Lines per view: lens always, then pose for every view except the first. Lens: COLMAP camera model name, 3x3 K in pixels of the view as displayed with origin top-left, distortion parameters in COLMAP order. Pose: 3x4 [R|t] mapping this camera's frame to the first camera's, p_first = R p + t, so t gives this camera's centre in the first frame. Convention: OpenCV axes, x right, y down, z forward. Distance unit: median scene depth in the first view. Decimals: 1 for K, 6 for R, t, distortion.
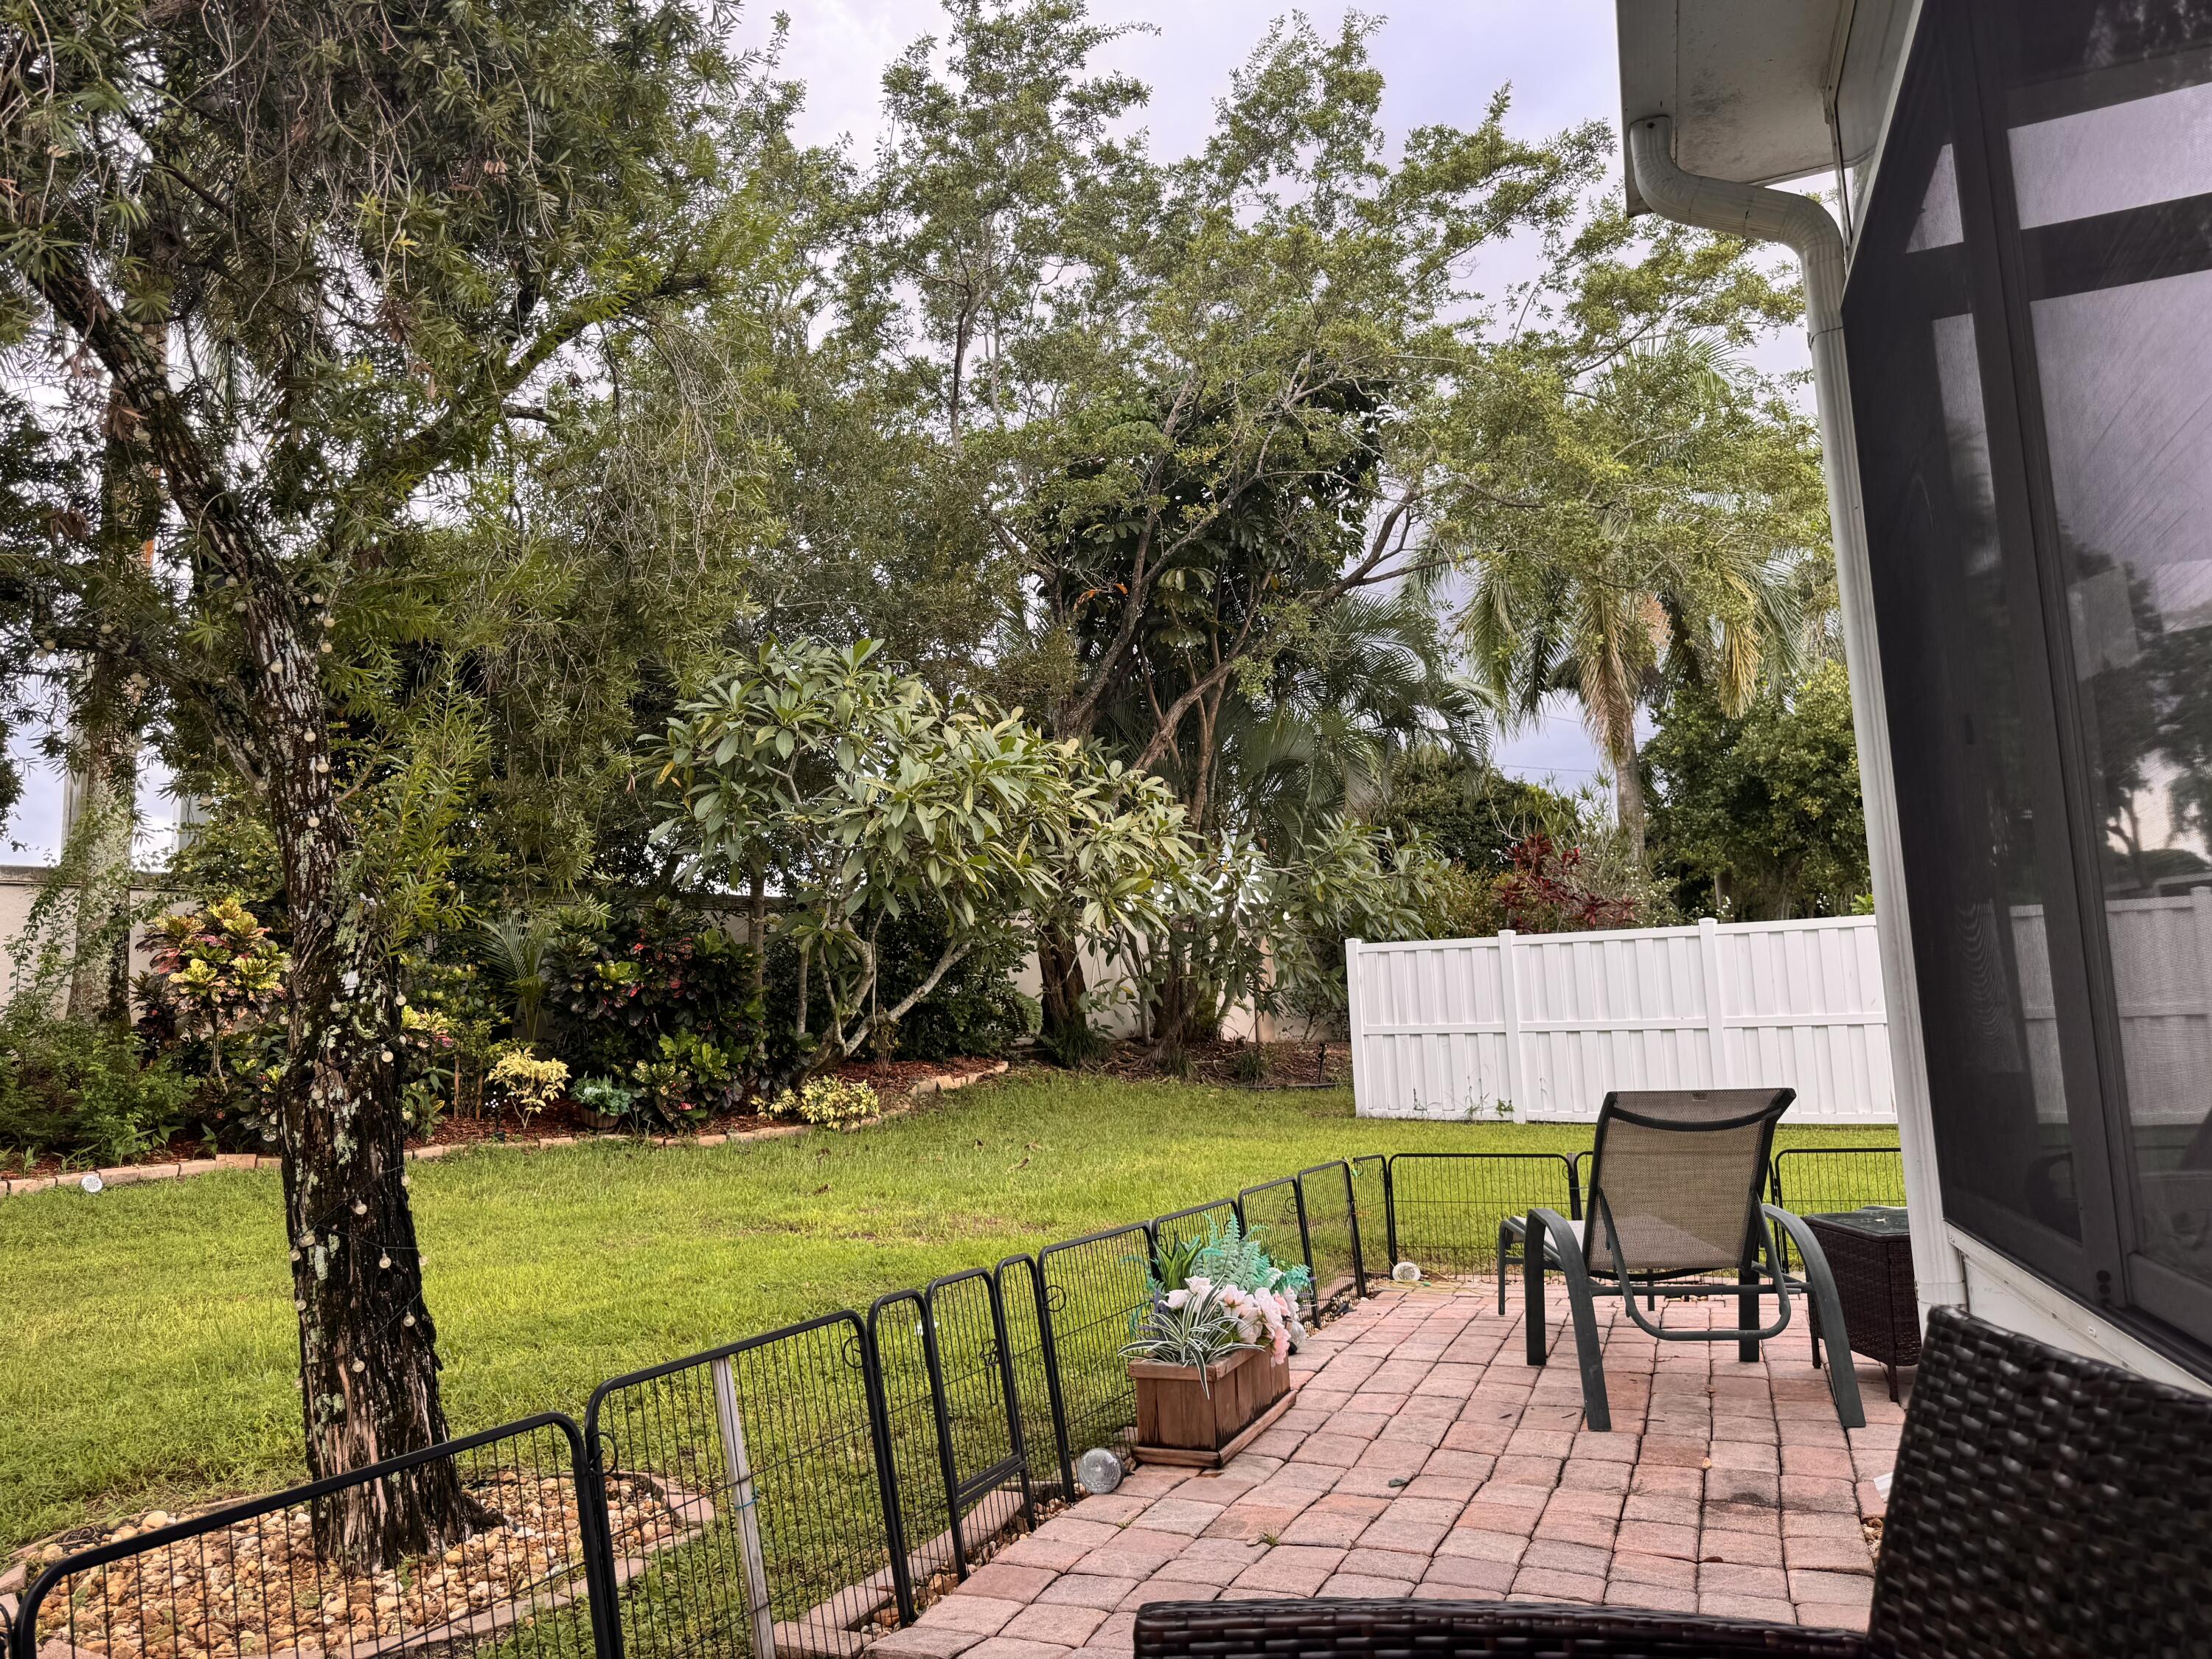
lens RADIAL K [[1546.9, 0, 1115.0], [0, 1546.9, 831.5], [0, 0, 1]] dist [0.066961, -0.082287]
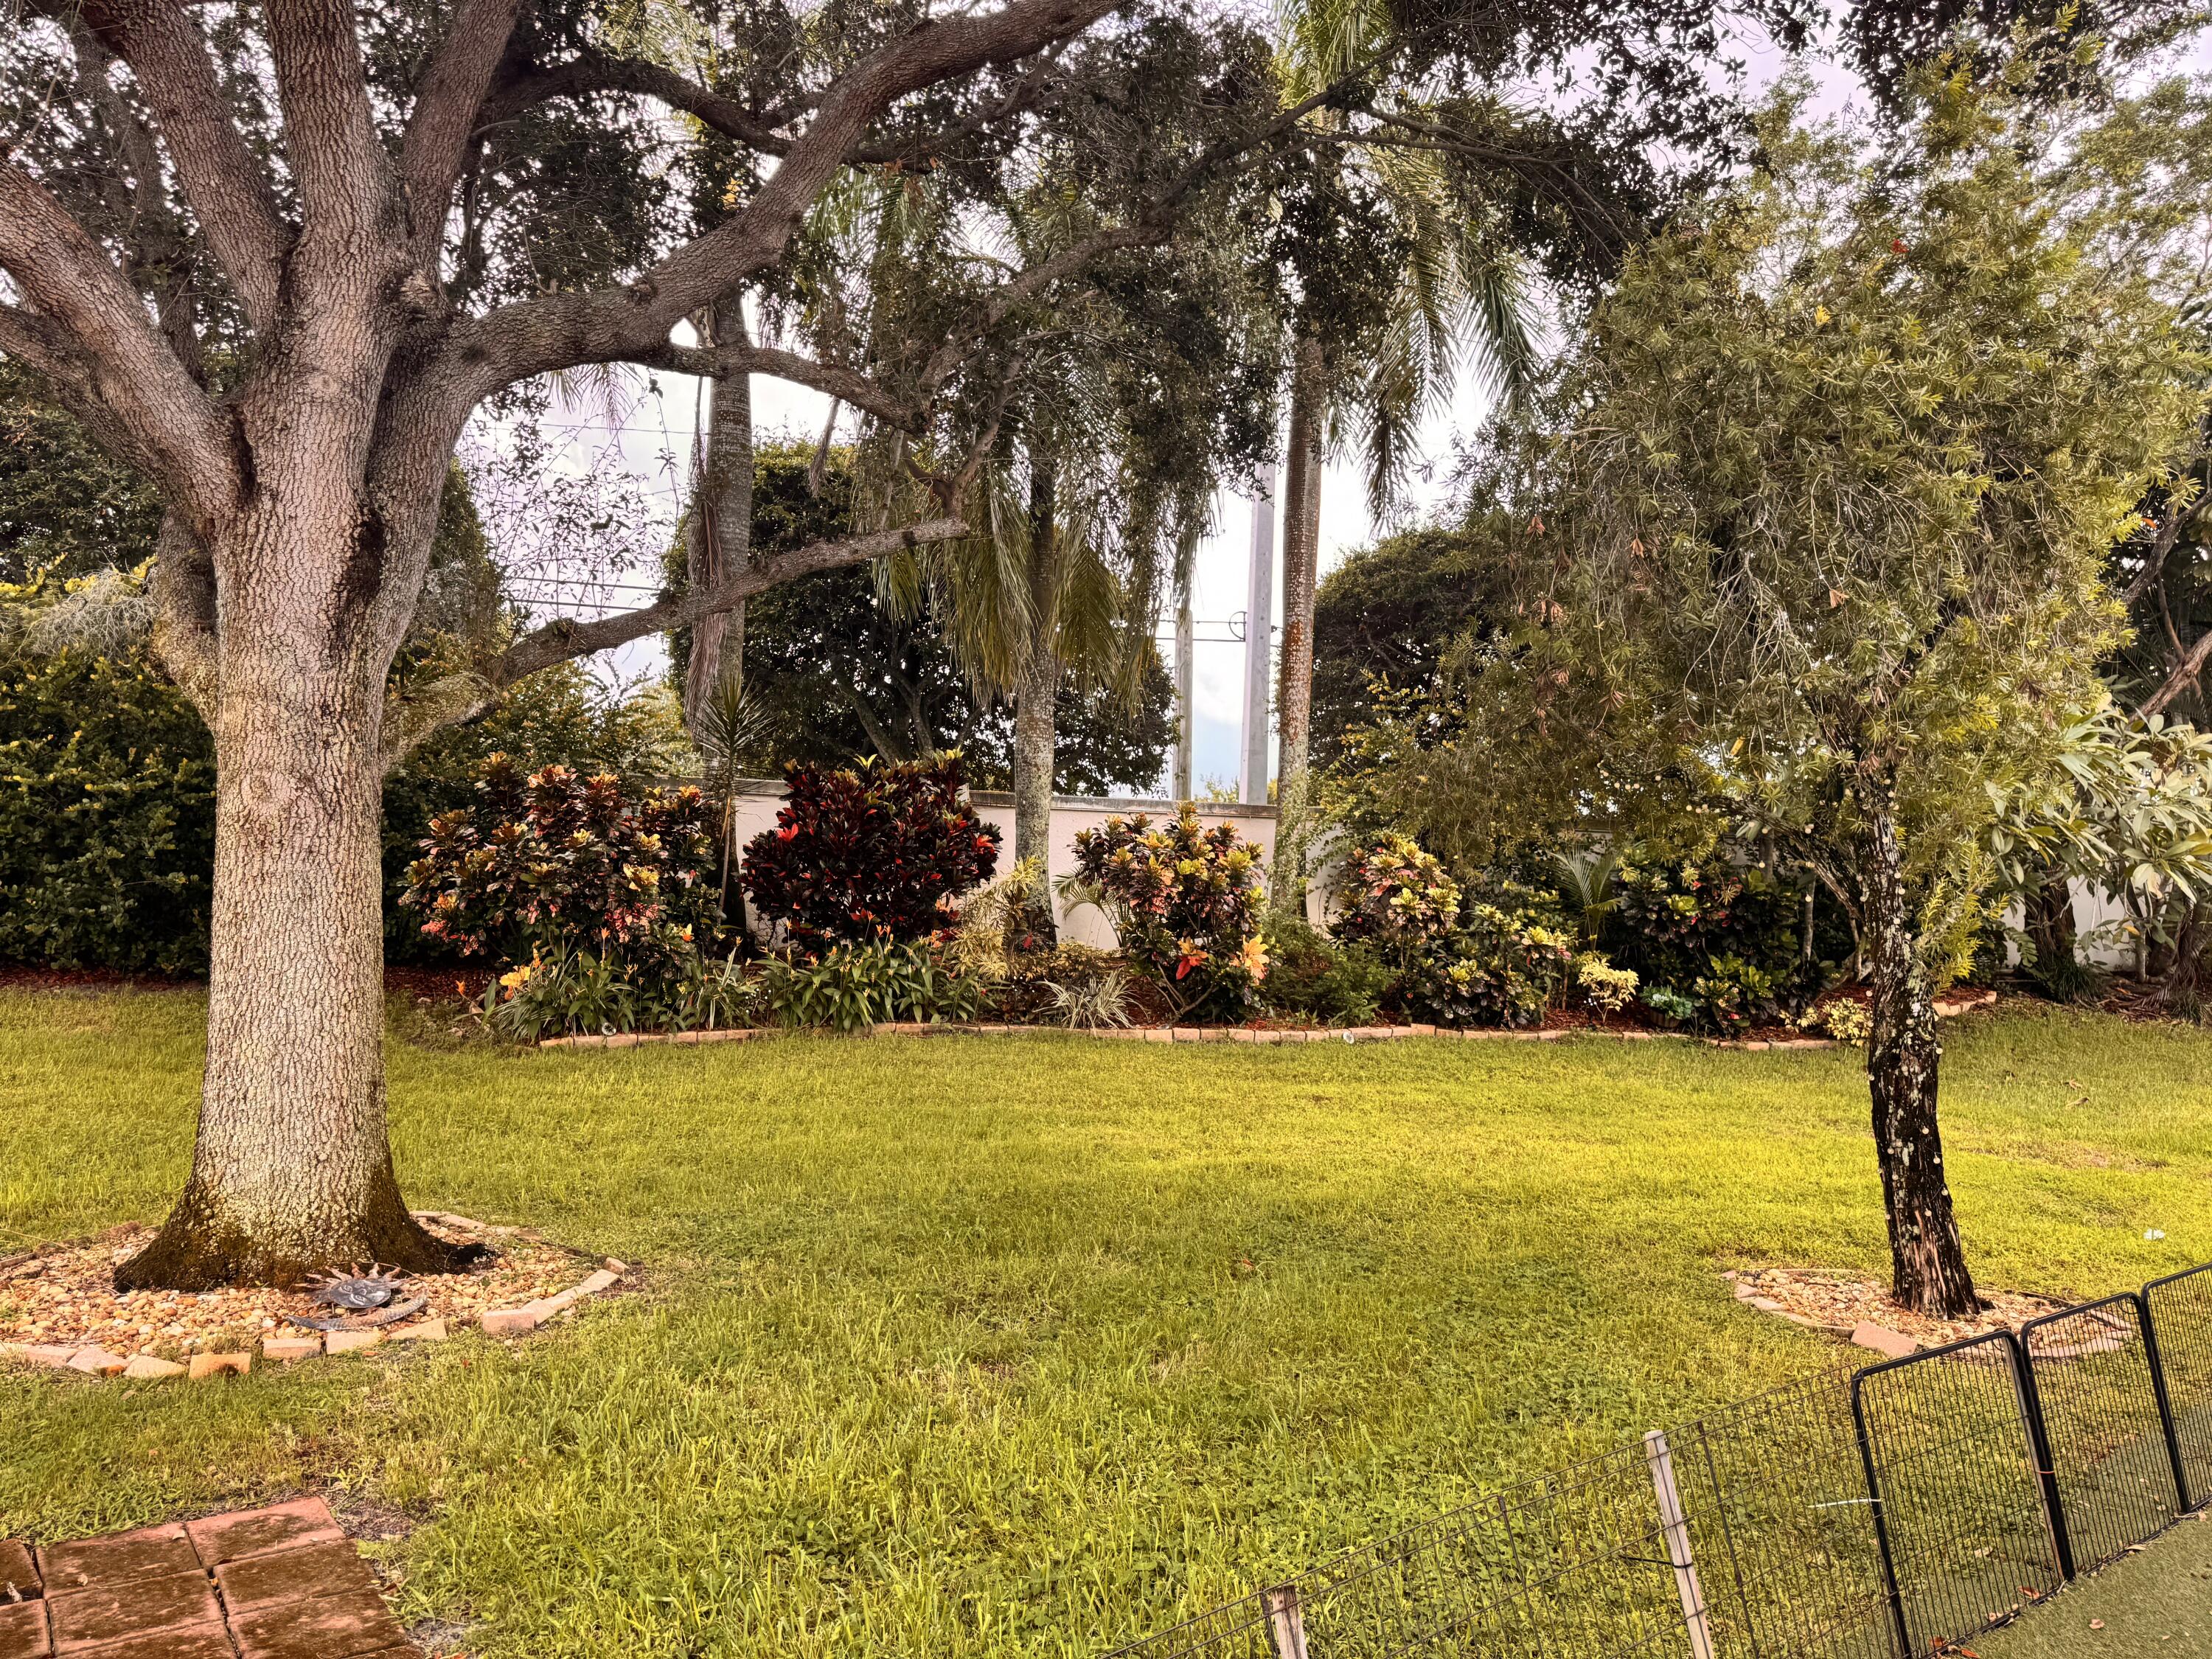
lens RADIAL K [[1546.9, 0, 1087.6], [0, 1546.9, 836.1], [0, 0, 1]] dist [0.066961, -0.082287]
pose [[0.870409, 0.037519, -0.490898, -0.125598], [0.007809, 0.995914, 0.089964, -0.080601], [0.492268, -0.082138, 0.866560, -0.306707]]
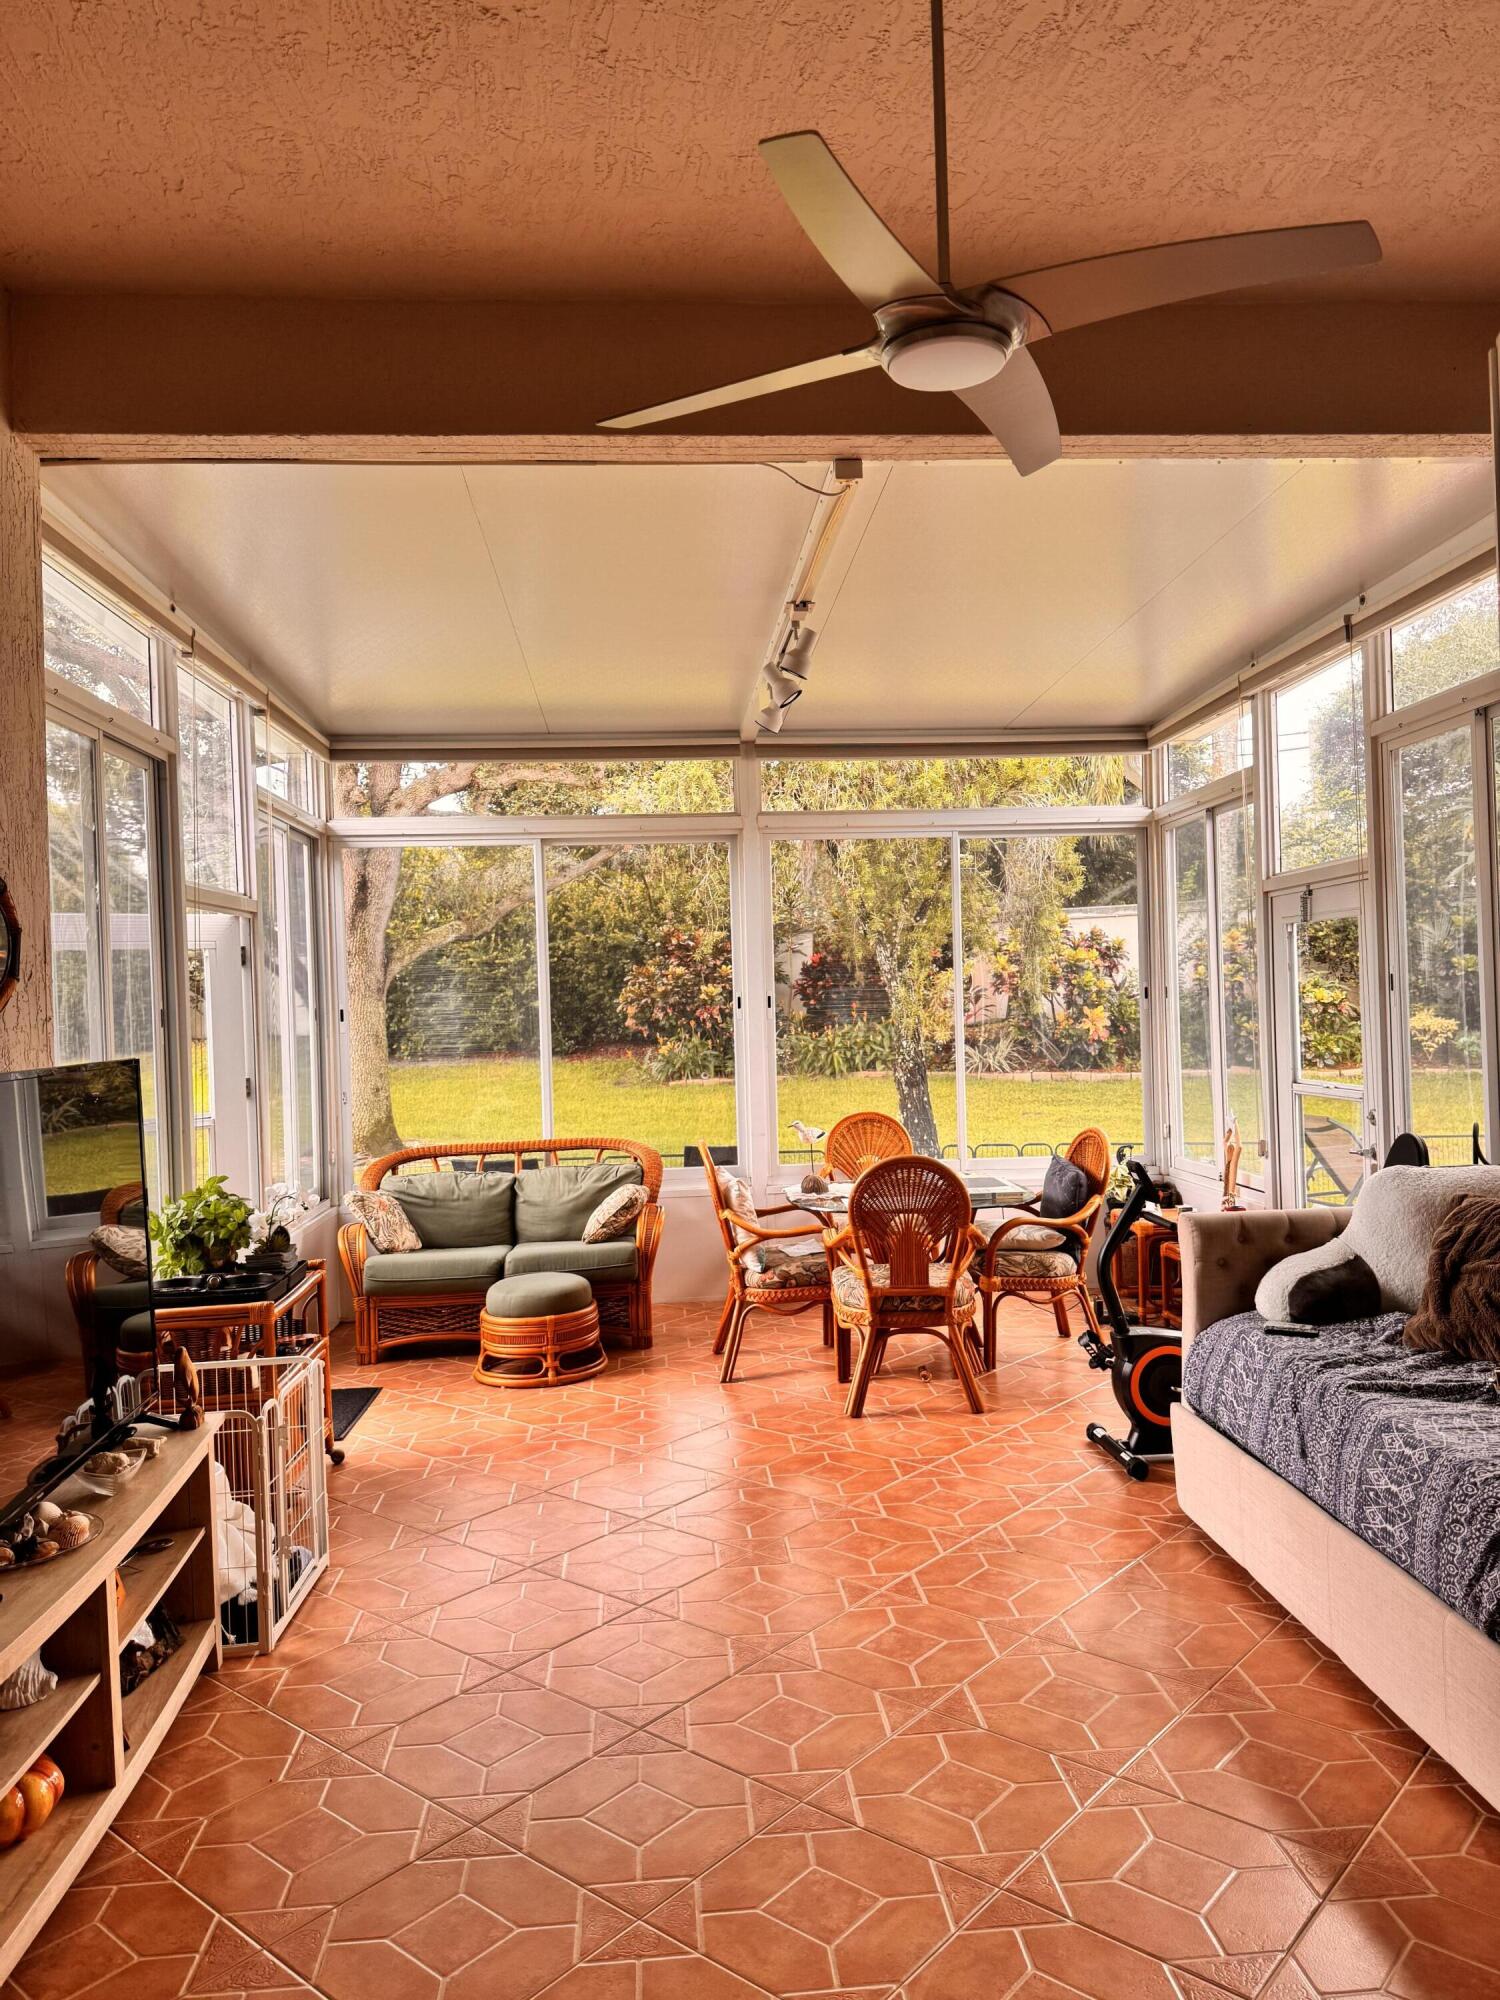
lens RADIAL K [[1398.6, 0, 736.6], [0, 1398.6, 1010.6], [0, 0, 1]] dist [0.066961, -0.082287]
pose [[0.386922, 0.037143, -0.921364, 0.672962], [0.143283, 0.984630, 0.099864, -0.102242], [0.910913, -0.170655, 0.375653, -0.155884]]
